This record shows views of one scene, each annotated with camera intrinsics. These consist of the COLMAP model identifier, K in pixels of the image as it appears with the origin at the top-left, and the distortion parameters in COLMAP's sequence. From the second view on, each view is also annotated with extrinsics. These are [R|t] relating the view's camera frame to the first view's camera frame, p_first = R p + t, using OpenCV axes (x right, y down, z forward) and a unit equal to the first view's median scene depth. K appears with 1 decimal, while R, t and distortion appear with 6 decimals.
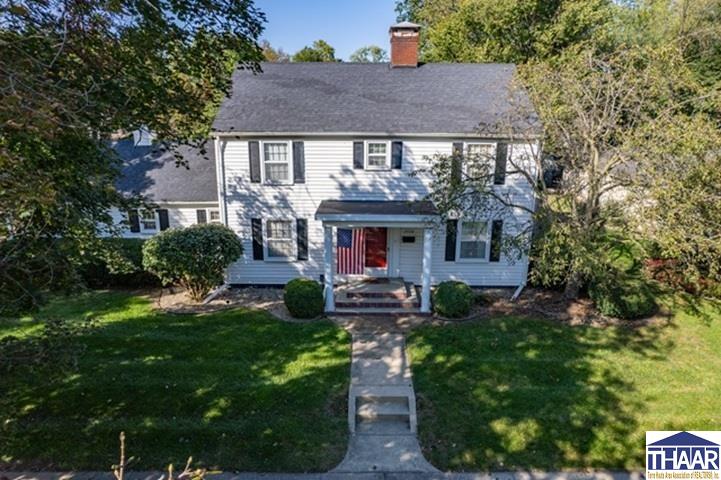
lens RADIAL K [[464.1, 0, 360.5], [0, 464.1, 240.0], [0, 0, 1]] dist [-0.092026, 0.098742]
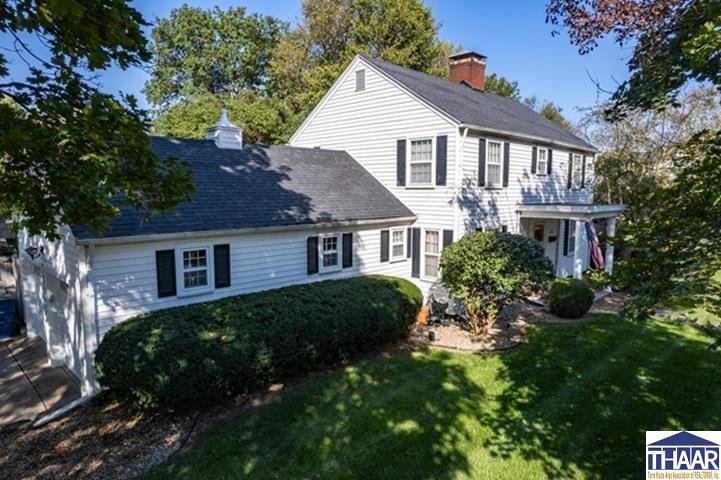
lens RADIAL K [[464.1, 0, 360.5], [0, 464.1, 240.0], [0, 0, 1]] dist [-0.092026, 0.098742]
pose [[0.689505, -0.080285, 0.719818, -1.018665], [0.180991, 0.981406, -0.063908, -0.010003], [-0.701303, 0.174345, 0.691215, 0.577962]]
